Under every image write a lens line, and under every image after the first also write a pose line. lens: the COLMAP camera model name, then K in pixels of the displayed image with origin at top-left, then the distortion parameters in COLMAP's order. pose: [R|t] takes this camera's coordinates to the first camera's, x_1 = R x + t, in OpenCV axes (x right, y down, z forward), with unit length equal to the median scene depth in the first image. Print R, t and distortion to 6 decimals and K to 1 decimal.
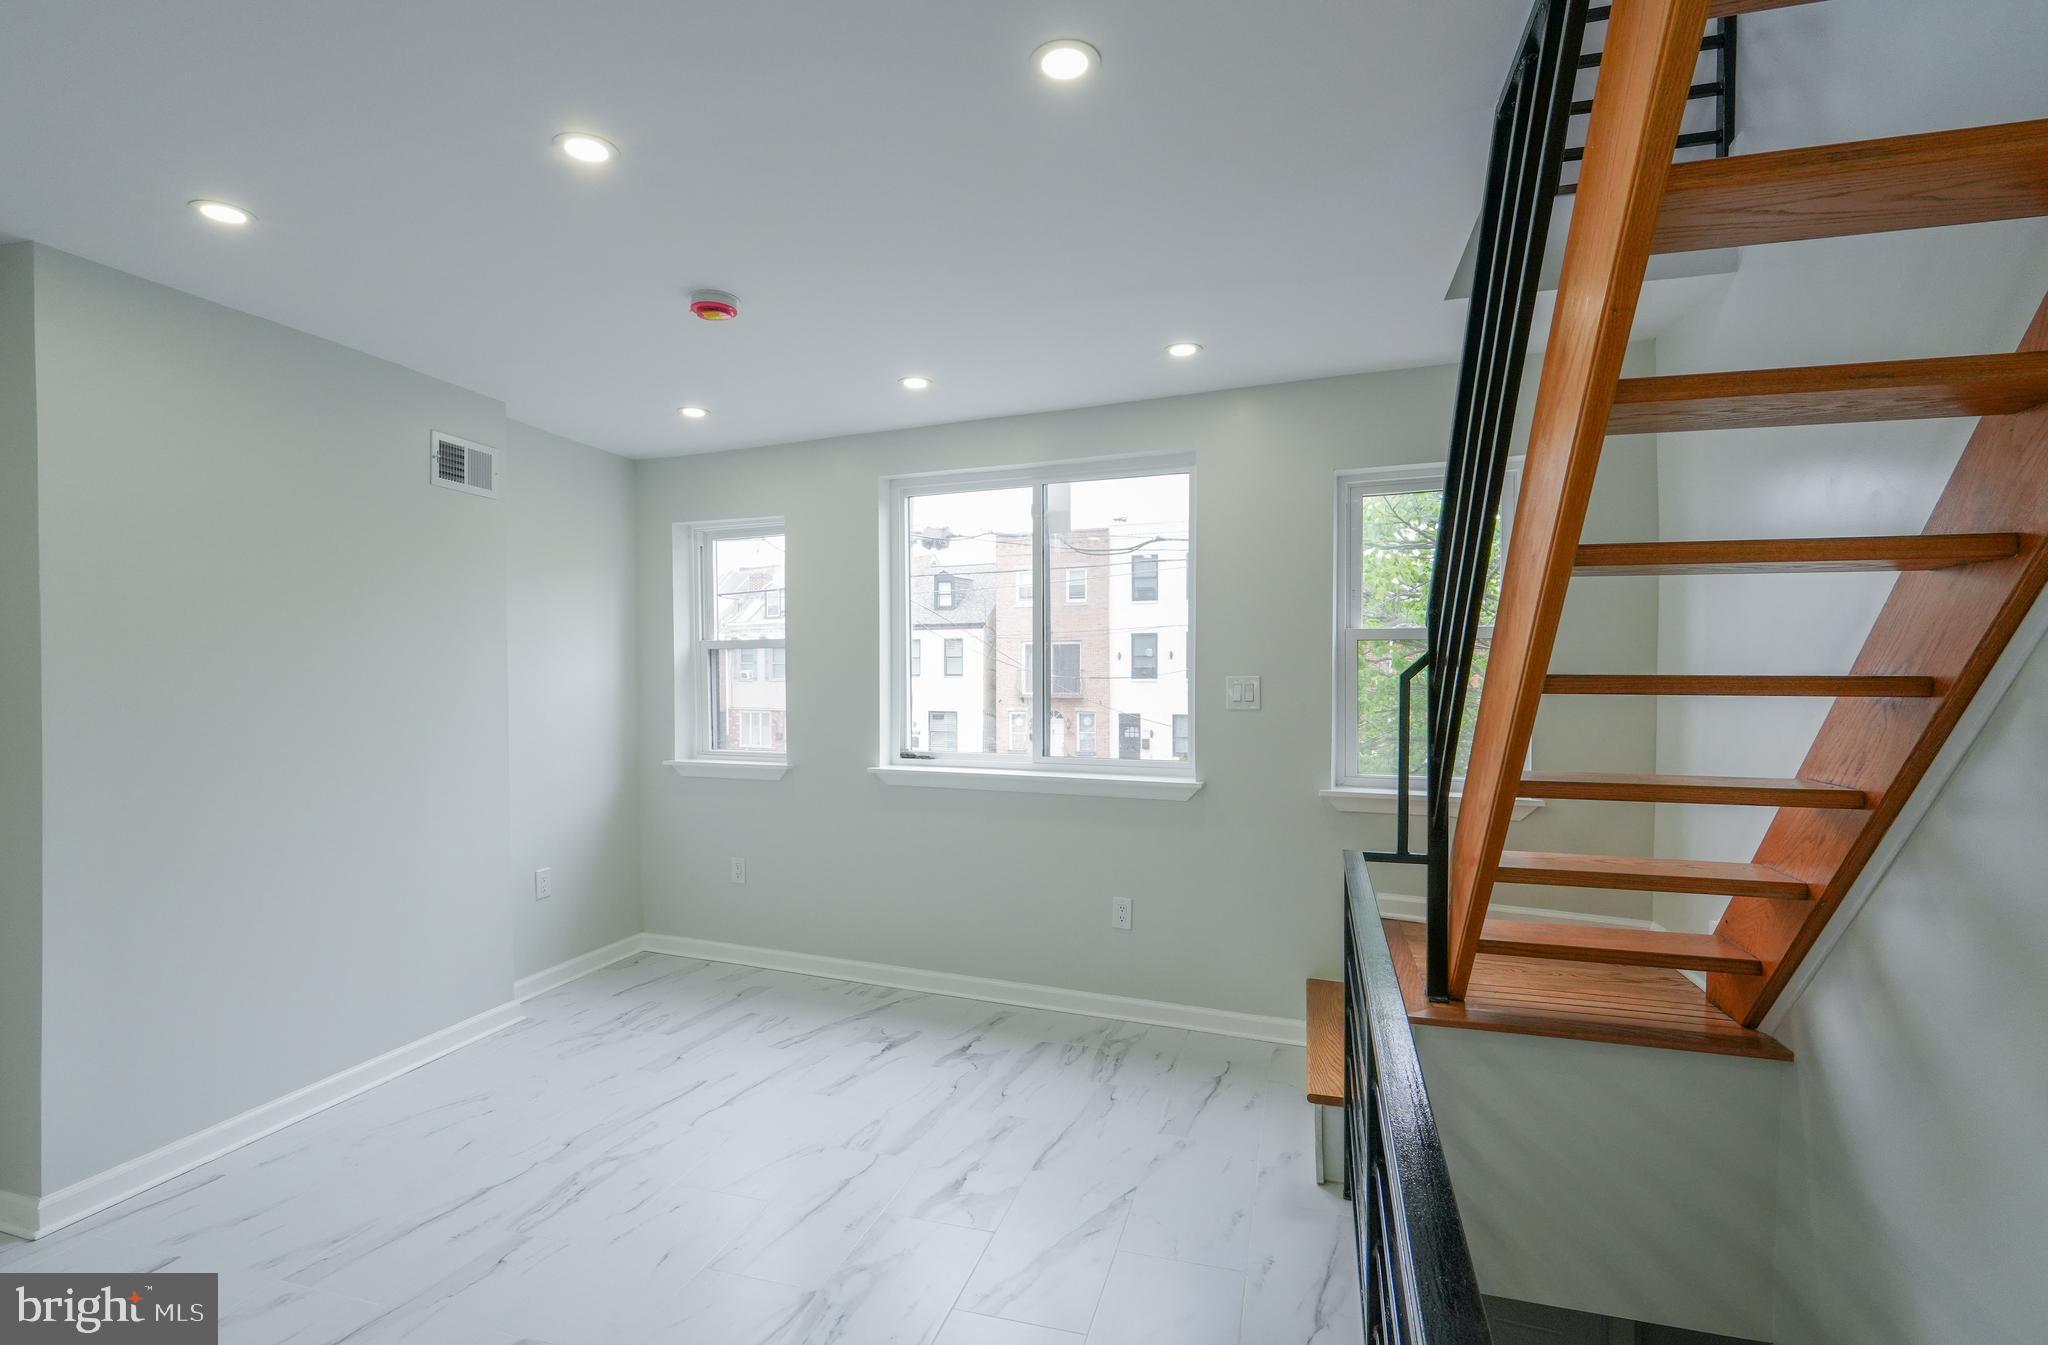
lens RADIAL K [[965.5, 0, 1040.5], [0, 965.5, 677.9], [0, 0, 1]] dist [-0.017761, 0.017125]
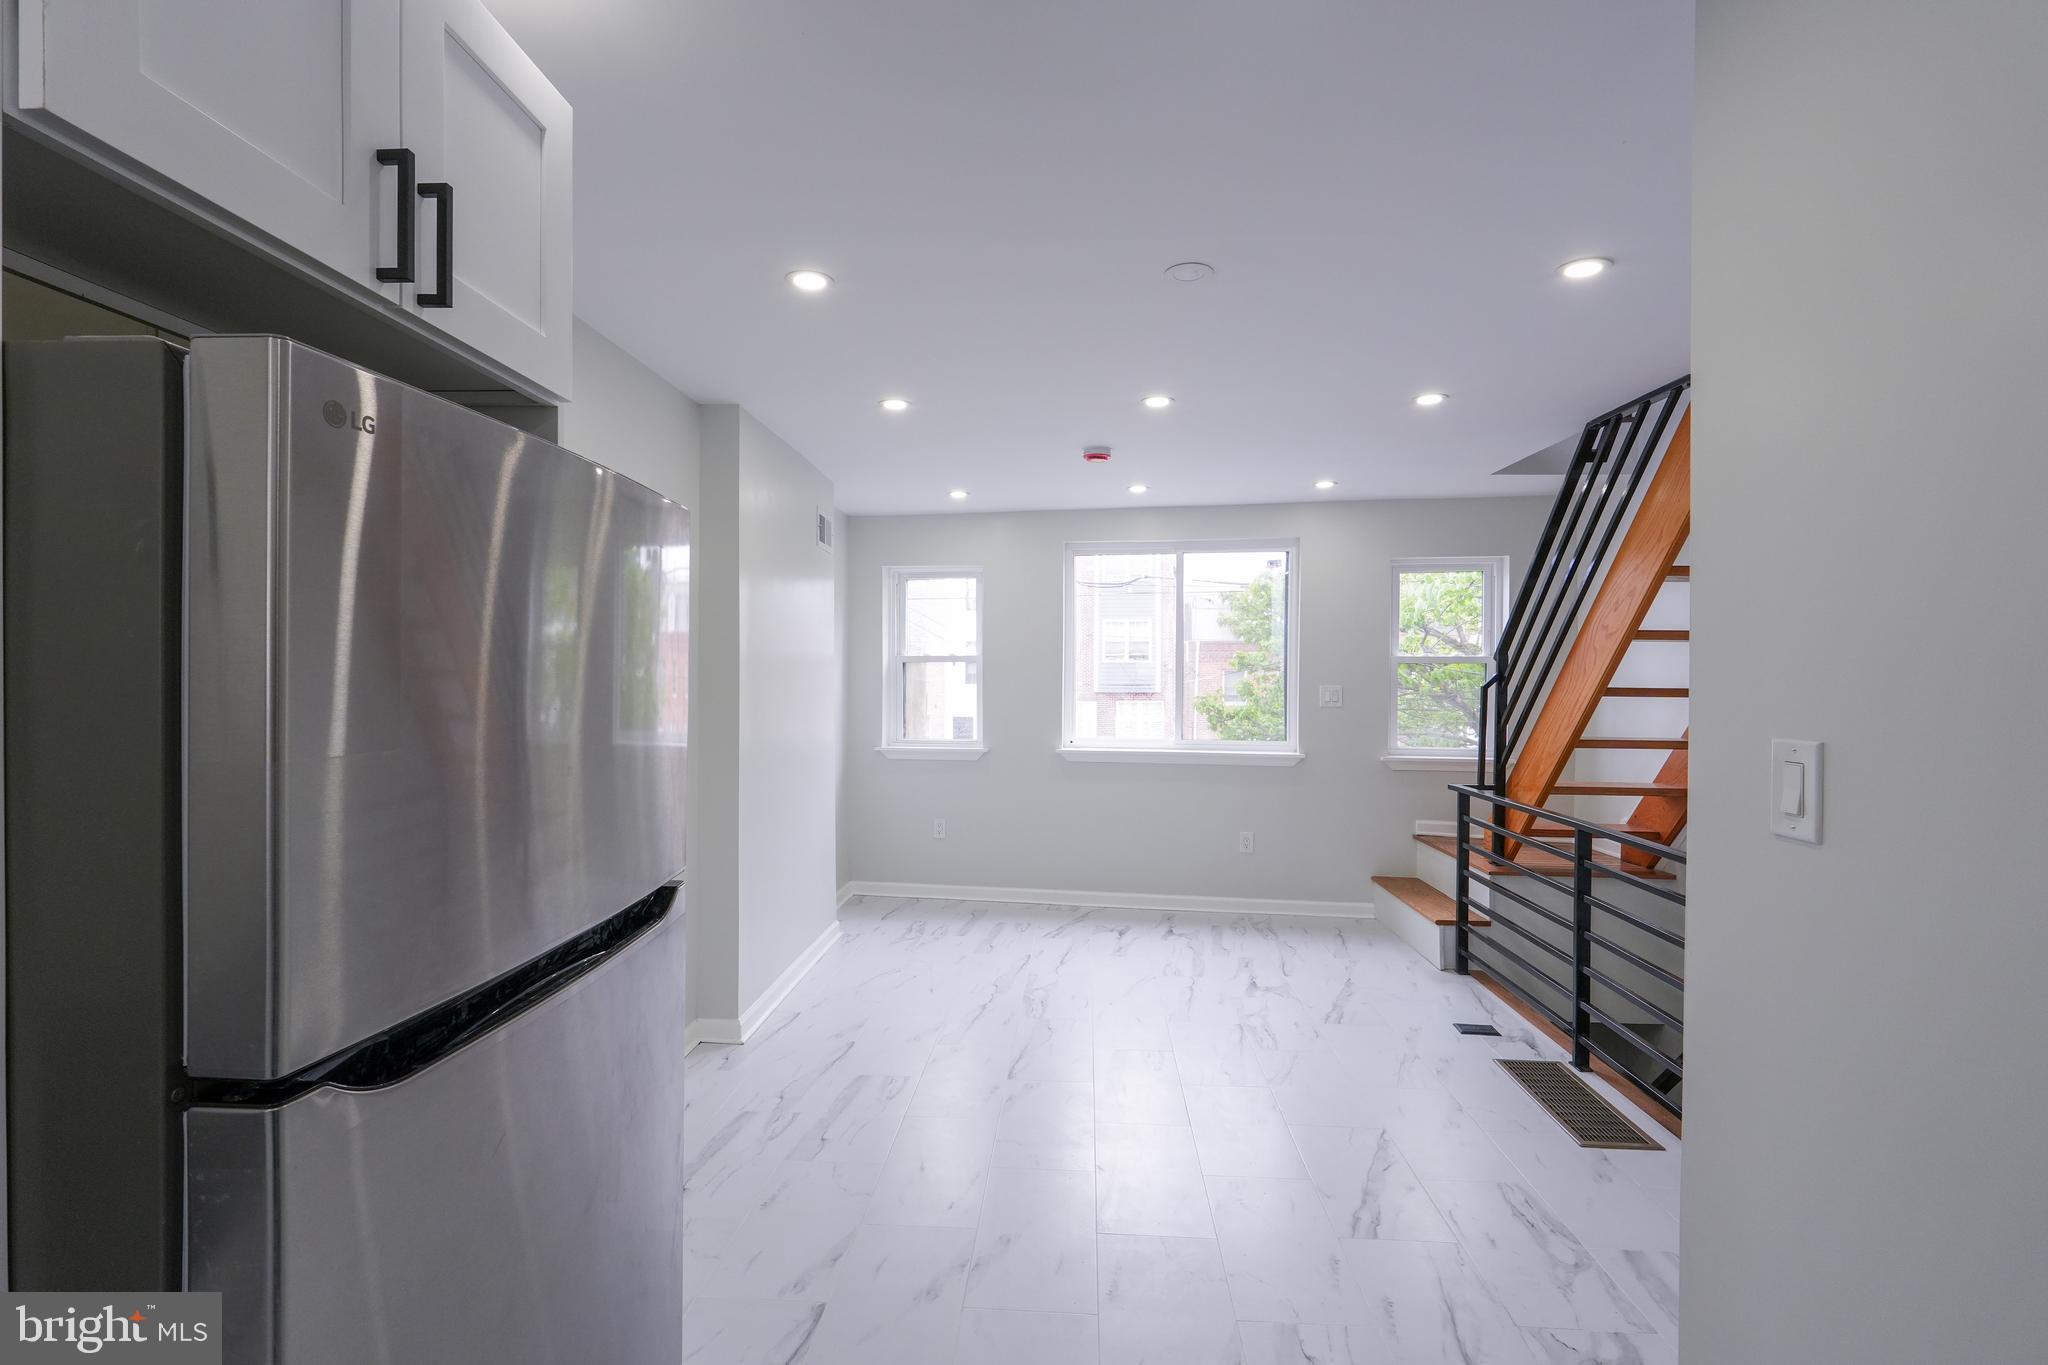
lens RADIAL K [[961.7, 0, 1024.0], [0, 961.7, 682.5], [0, 0, 1]] dist [0.002037, 0.000103]
pose [[0.975447, 0.004886, 0.220179, -0.614275], [-0.004857, 0.999988, -0.000674, -0.003611], [-0.220180, -0.000412, 0.975459, -0.409247]]
